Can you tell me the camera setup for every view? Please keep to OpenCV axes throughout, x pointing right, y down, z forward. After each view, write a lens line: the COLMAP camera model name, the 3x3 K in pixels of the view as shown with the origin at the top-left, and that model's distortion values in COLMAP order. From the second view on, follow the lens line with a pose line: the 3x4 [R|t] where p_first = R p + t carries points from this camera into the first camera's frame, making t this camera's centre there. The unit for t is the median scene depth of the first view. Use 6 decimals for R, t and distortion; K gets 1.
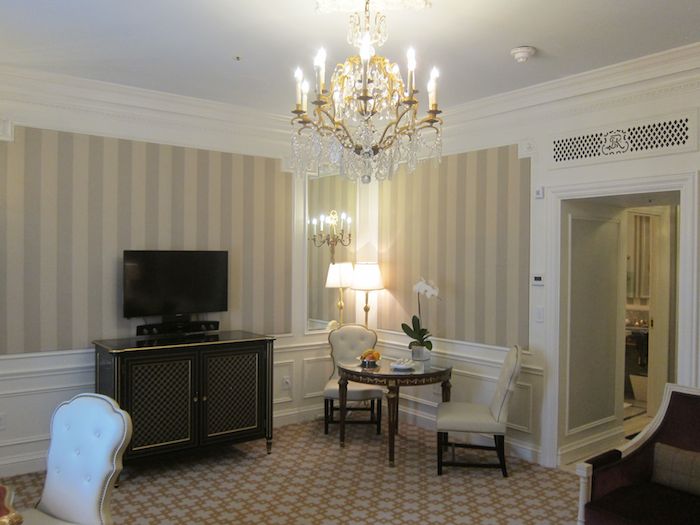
lens RADIAL K [[579.6, 0, 351.7], [0, 579.6, 264.3], [0, 0, 1]] dist [-0.070175, 0.020154]
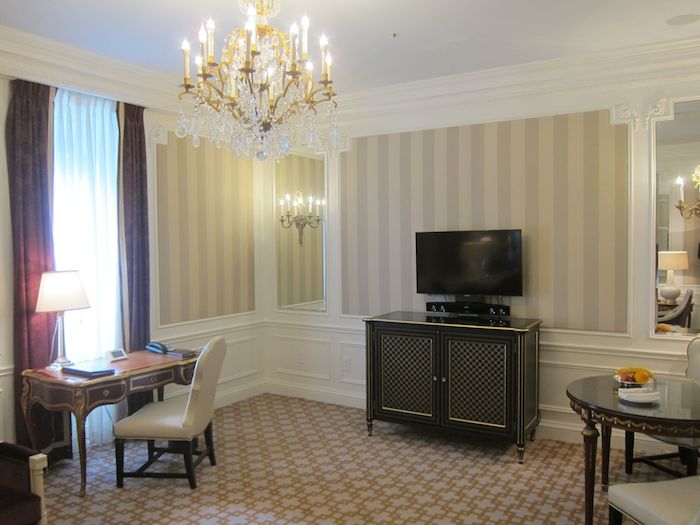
lens RADIAL K [[579.6, 0, 334.6], [0, 579.6, 268.7], [0, 0, 1]] dist [-0.070175, 0.020154]
pose [[0.339963, 0.034026, -0.939823, 0.584306], [0.006007, 0.999246, 0.038350, 0.002242], [0.940419, -0.018683, 0.339503, 0.468539]]
